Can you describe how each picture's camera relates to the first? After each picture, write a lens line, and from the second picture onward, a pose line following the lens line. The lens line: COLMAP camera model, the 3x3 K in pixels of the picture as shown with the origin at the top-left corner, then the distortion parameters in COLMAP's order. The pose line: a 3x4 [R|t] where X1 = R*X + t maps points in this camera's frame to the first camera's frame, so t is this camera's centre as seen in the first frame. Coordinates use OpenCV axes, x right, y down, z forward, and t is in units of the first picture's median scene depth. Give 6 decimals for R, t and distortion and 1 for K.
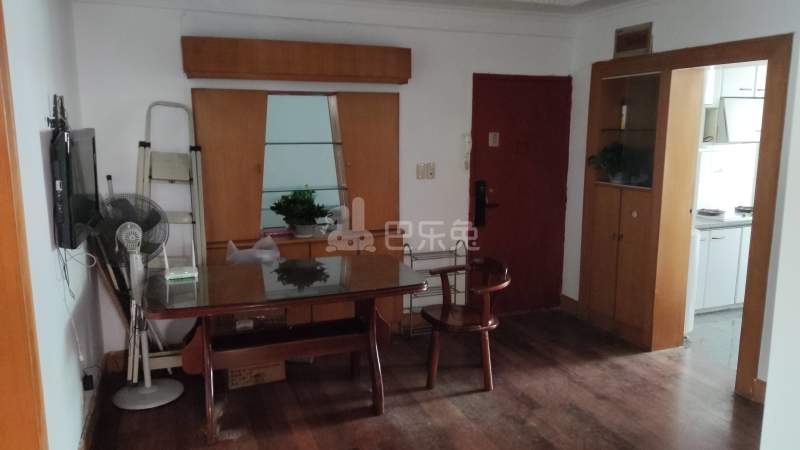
lens RADIAL K [[596.9, 0, 403.8], [0, 596.9, 224.9], [0, 0, 1]] dist [0.141159, -0.179674]
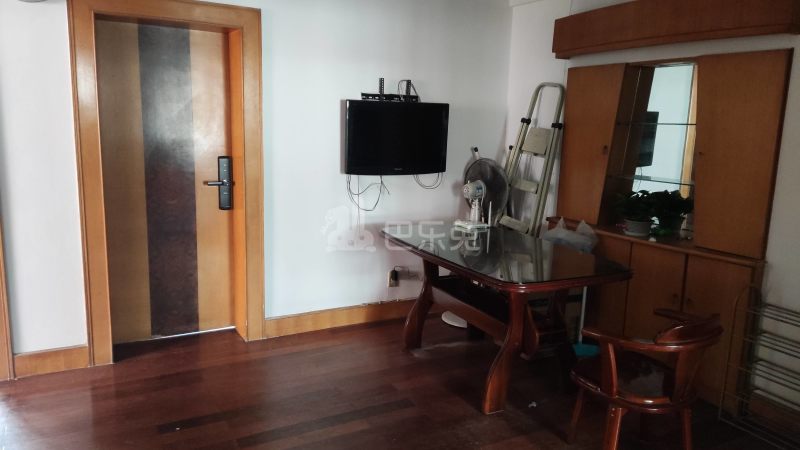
lens RADIAL K [[596.9, 0, 403.8], [0, 596.9, 224.9], [0, 0, 1]] dist [0.141159, -0.179674]
pose [[0.115788, 0.167735, -0.979009, 0.692884], [-0.202486, 0.968926, 0.142059, -0.053812], [0.972416, 0.181787, 0.146154, 0.625572]]
